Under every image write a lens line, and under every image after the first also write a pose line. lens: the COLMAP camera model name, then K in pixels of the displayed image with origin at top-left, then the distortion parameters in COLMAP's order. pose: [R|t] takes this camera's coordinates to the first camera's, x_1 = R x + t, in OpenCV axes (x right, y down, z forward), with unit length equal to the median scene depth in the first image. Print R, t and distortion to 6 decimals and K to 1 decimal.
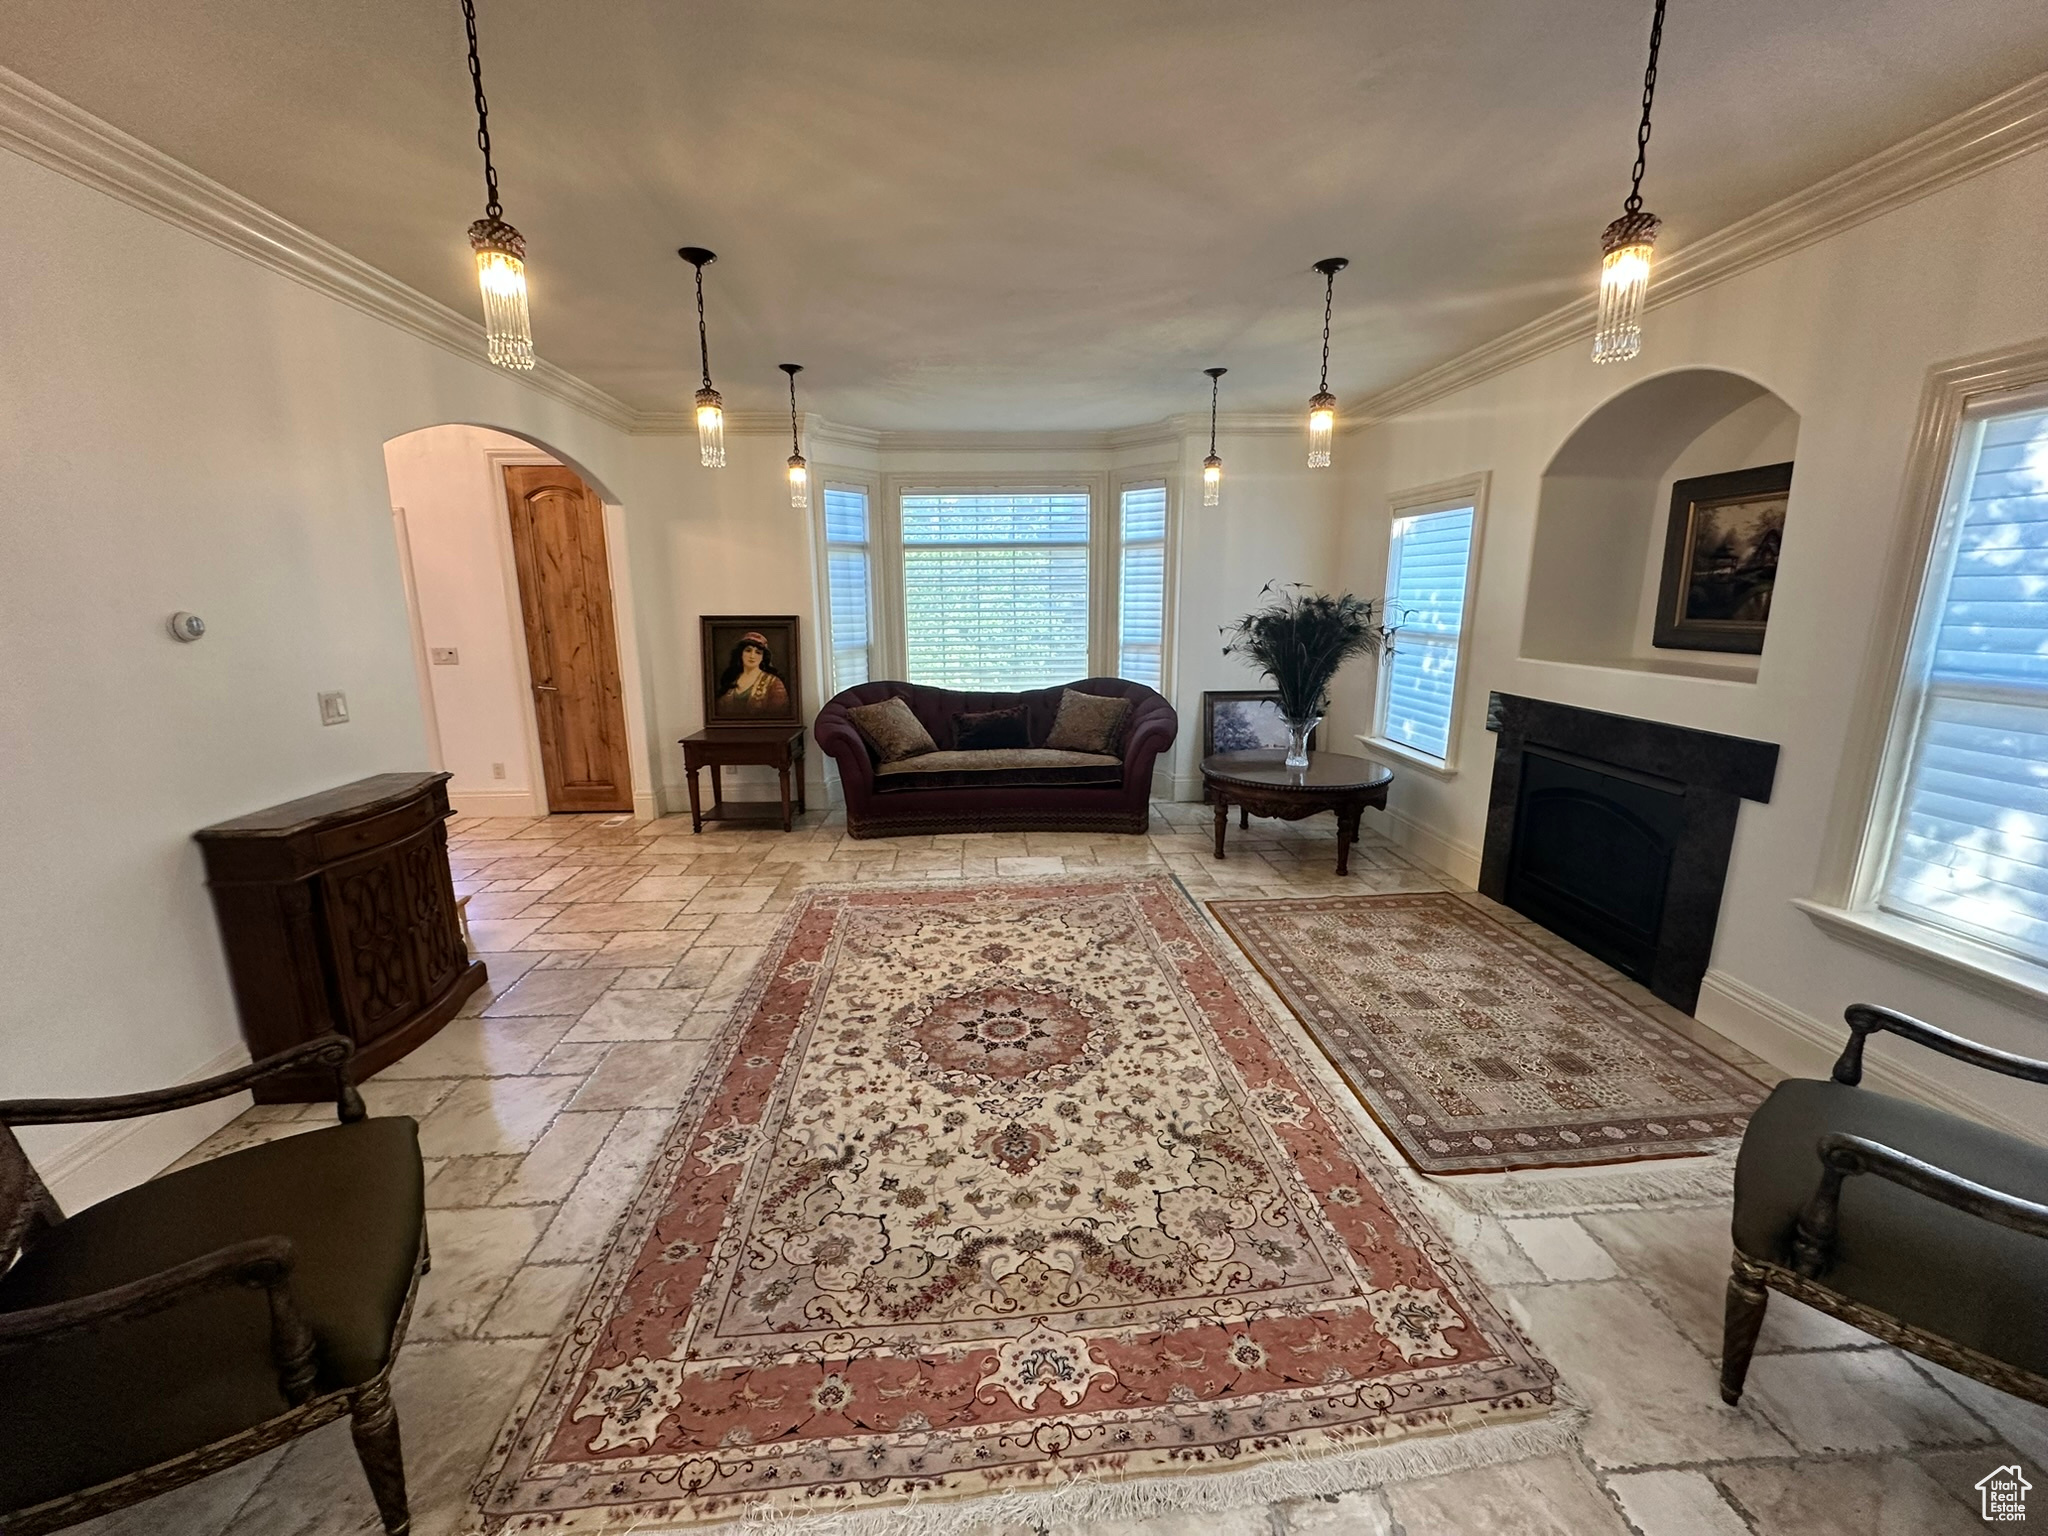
lens RADIAL K [[818.8, 0, 1026.9], [0, 818.8, 766.7], [0, 0, 1]] dist [-0.003150, 0.000441]
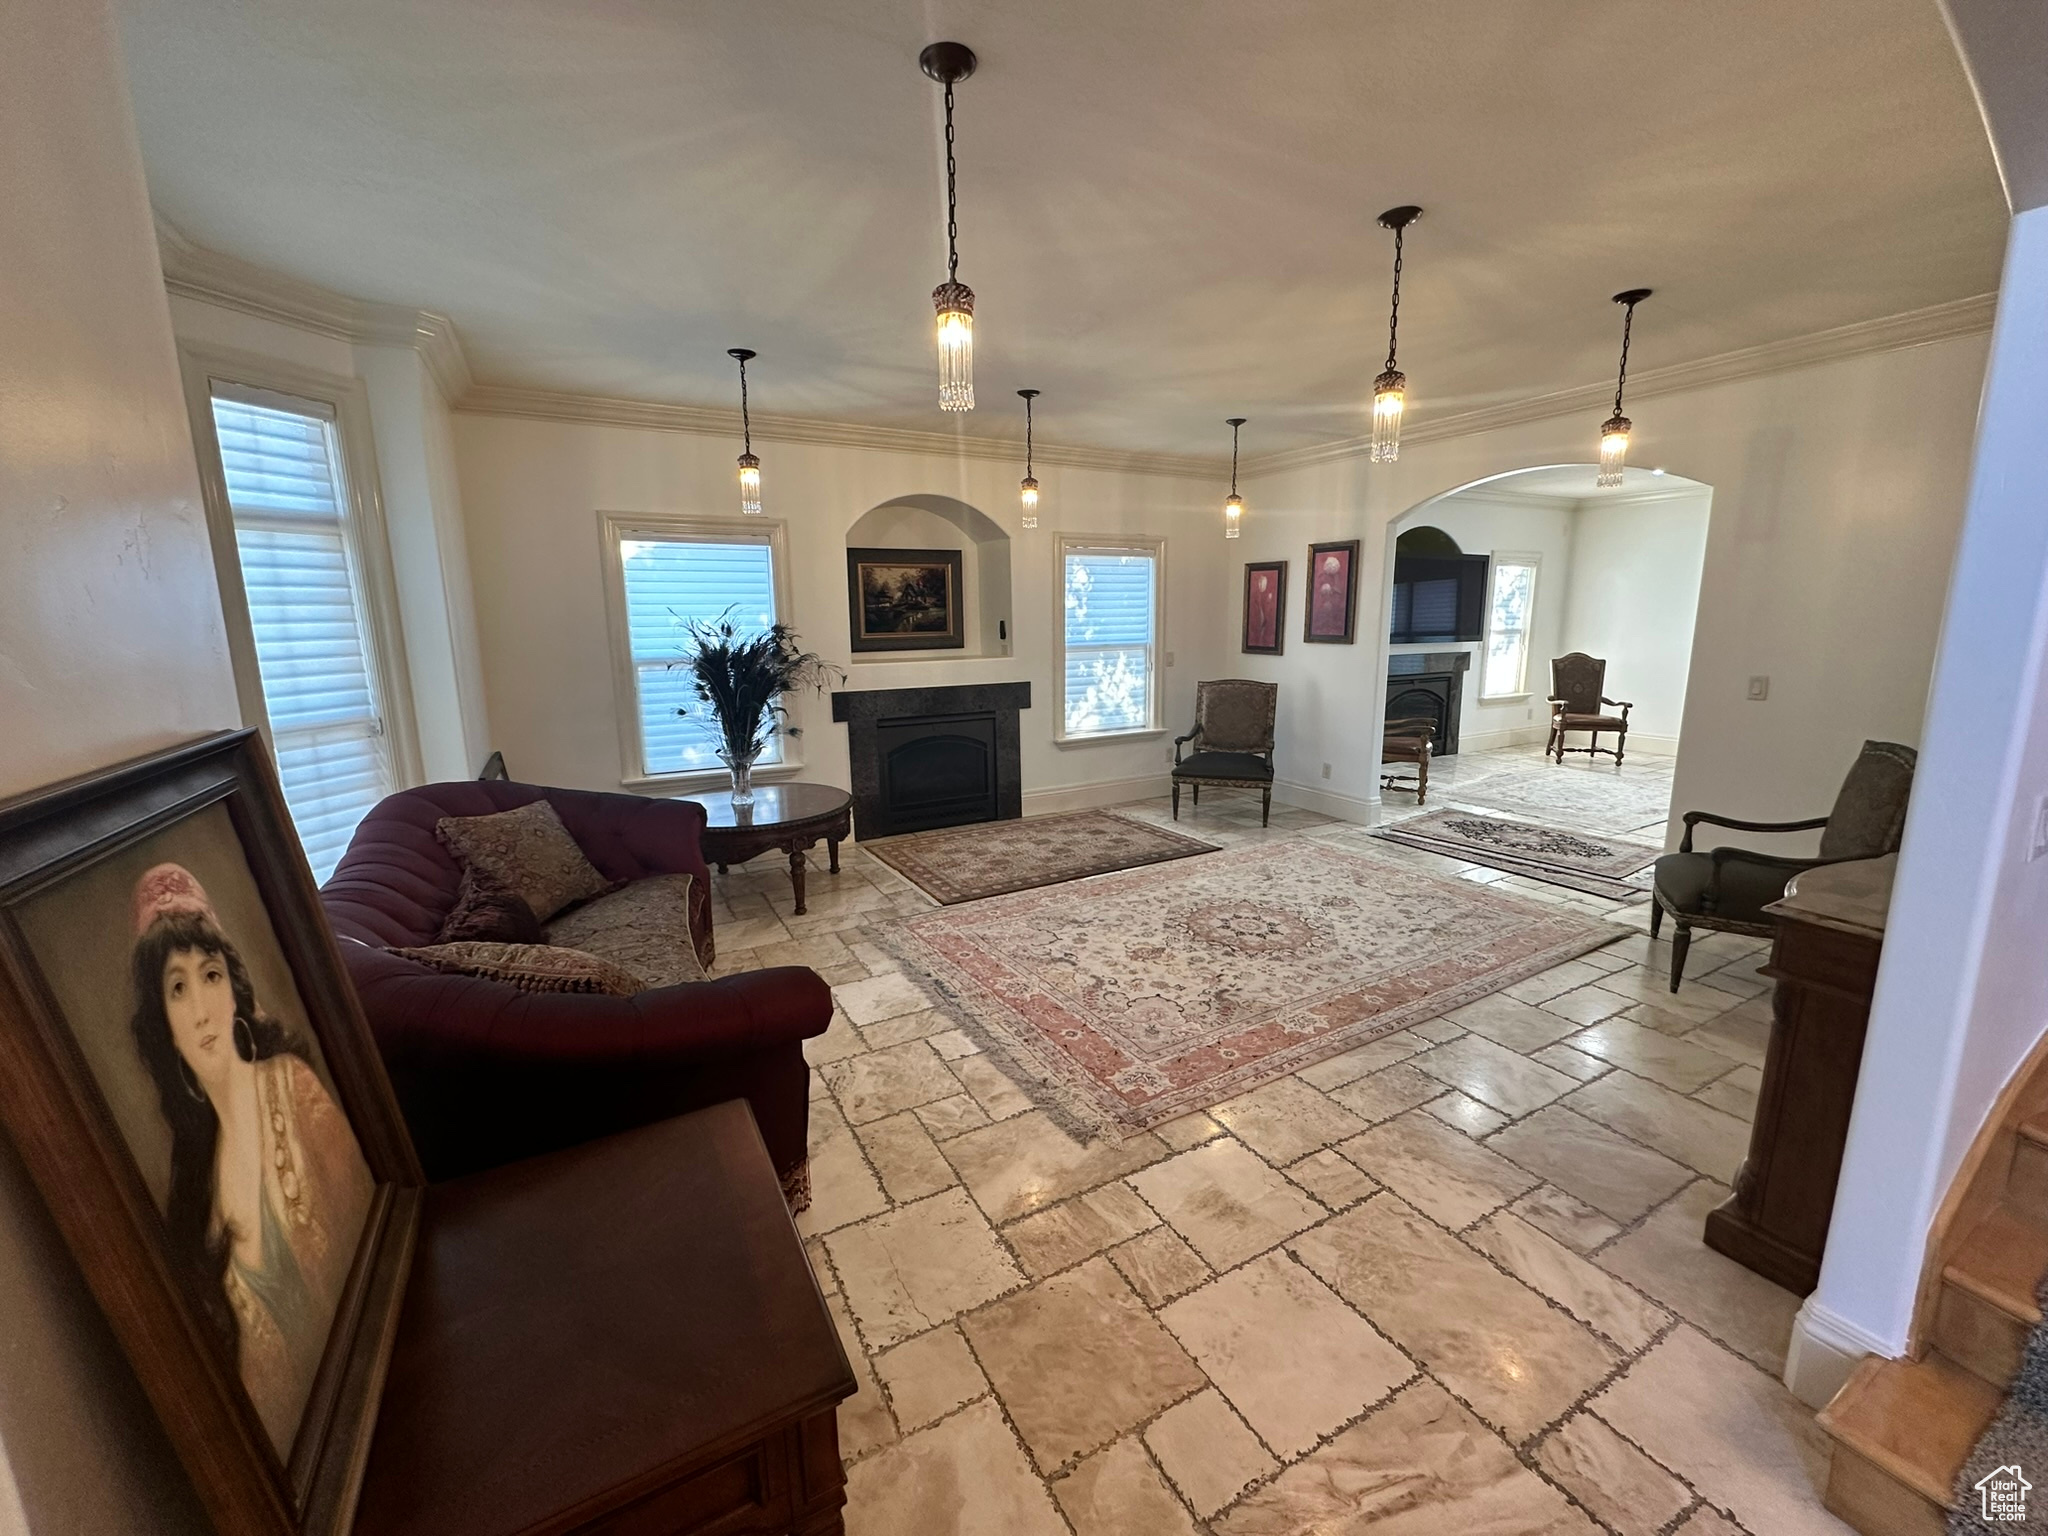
lens RADIAL K [[818.8, 0, 1026.9], [0, 818.8, 766.7], [0, 0, 1]] dist [-0.003150, 0.000441]
pose [[-0.433754, -0.154436, 0.887697, -0.933782], [0.200589, 0.943927, 0.262232, -0.328053], [-0.878420, 0.291807, -0.378454, 1.579650]]
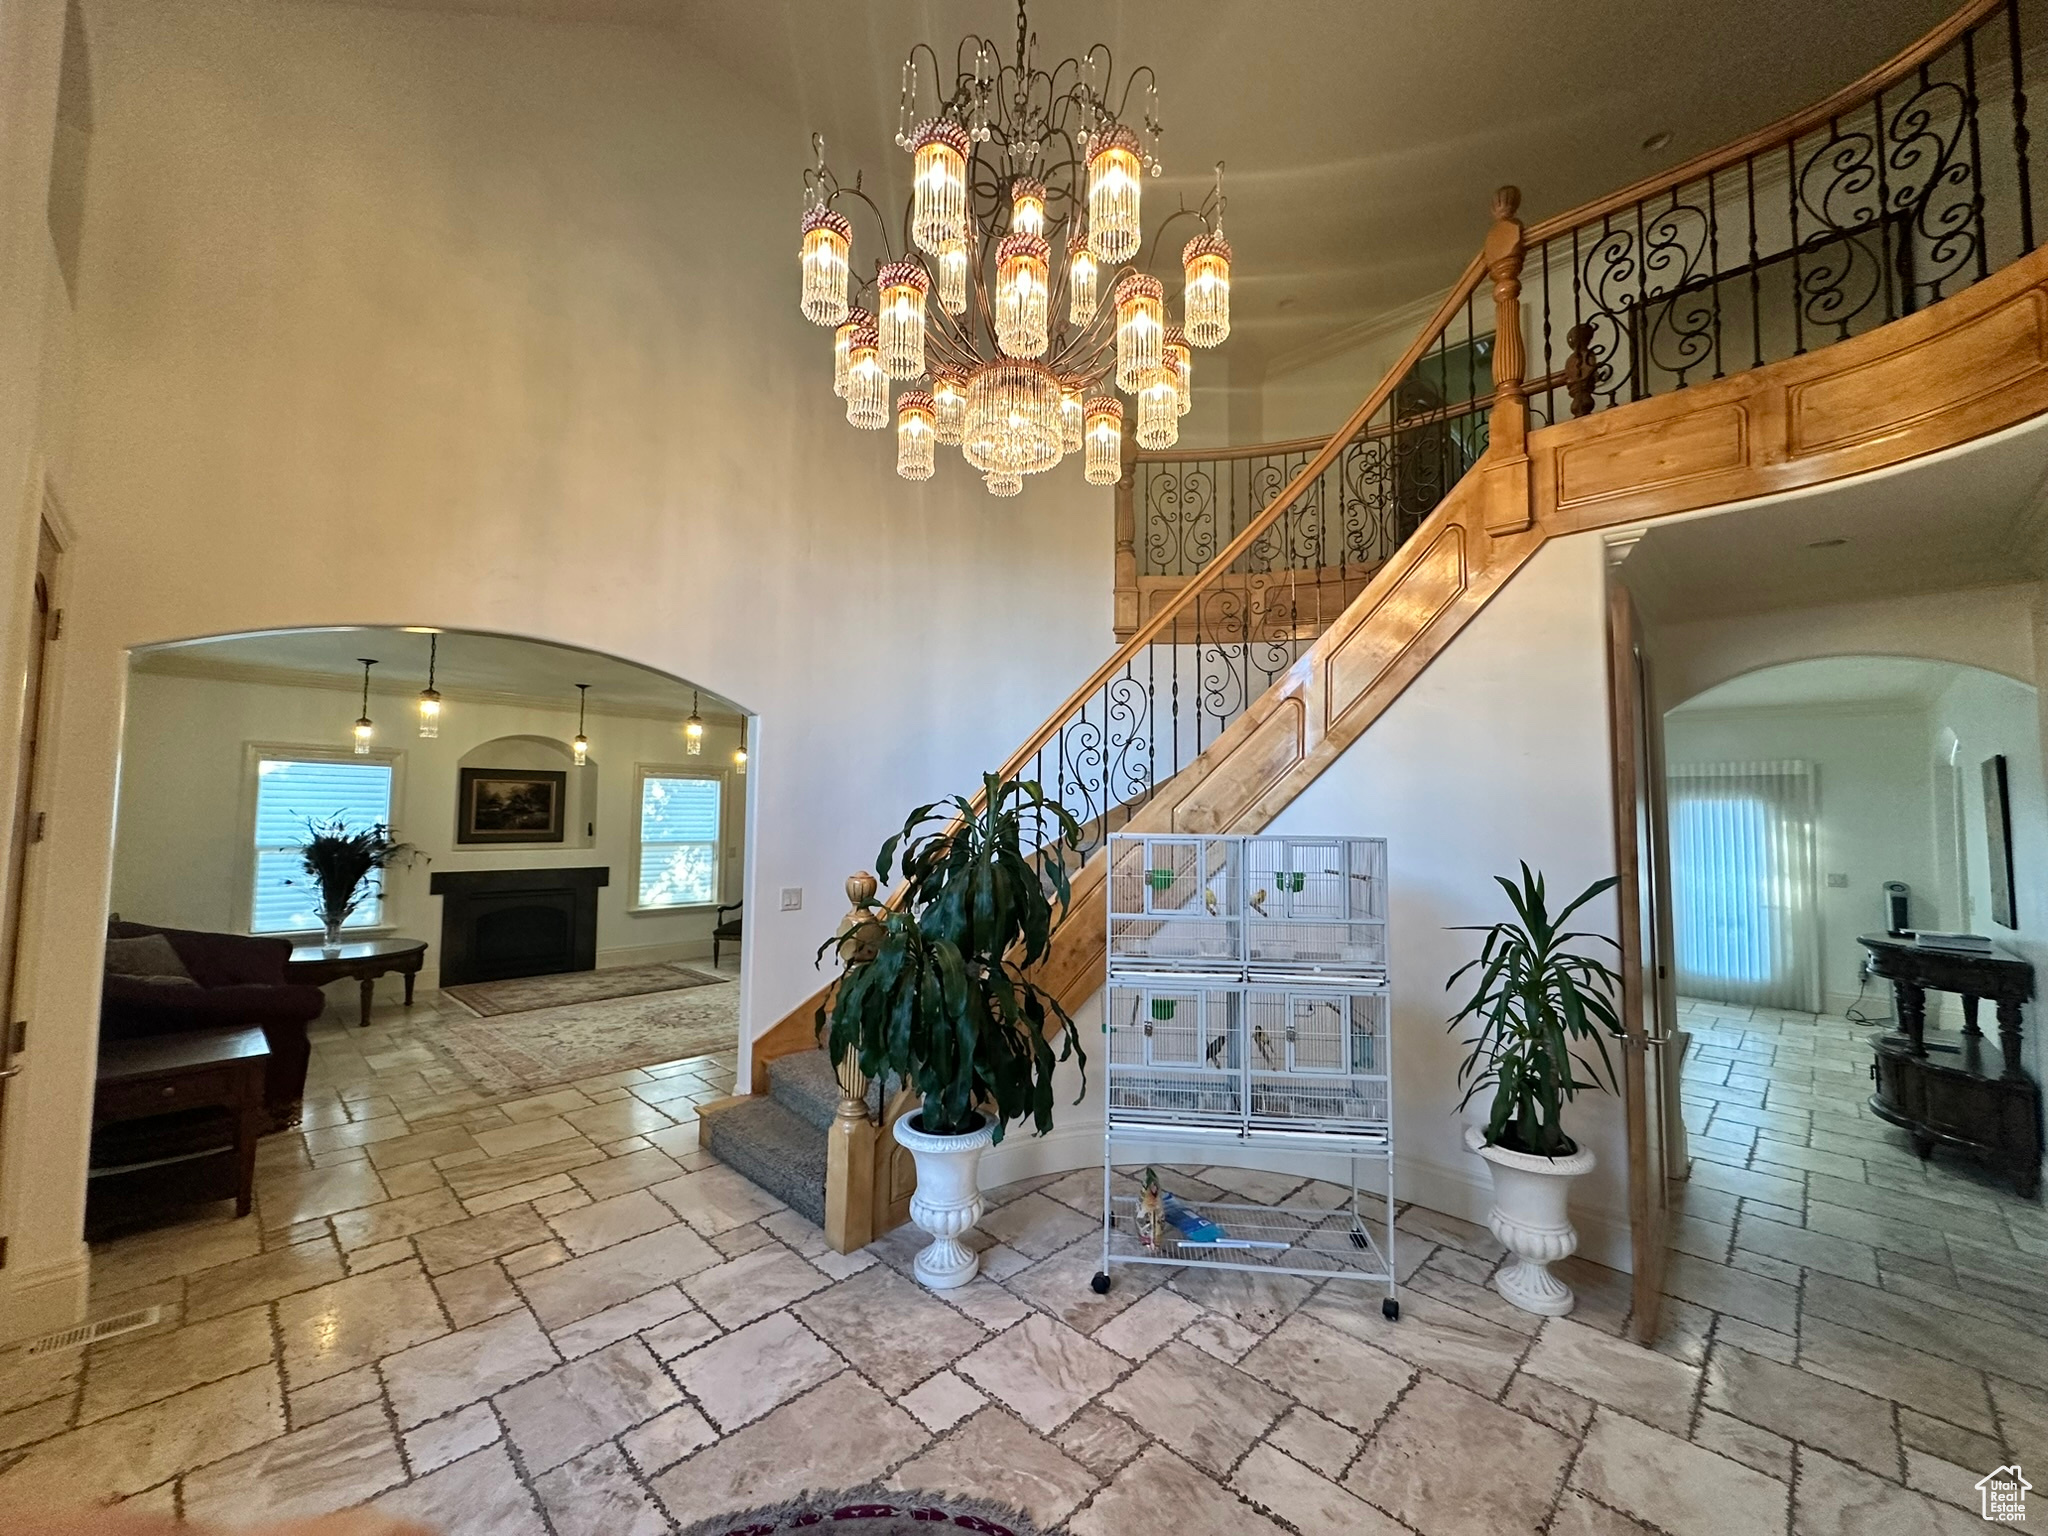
lens RADIAL K [[818.8, 0, 1026.9], [0, 818.8, 766.7], [0, 0, 1]] dist [-0.003150, 0.000441]
pose [[-0.673960, 0.043912, 0.737462, -2.027483], [0.146100, 0.986439, 0.074782, -0.329769], [-0.724177, 0.158143, -0.671236, 1.532894]]
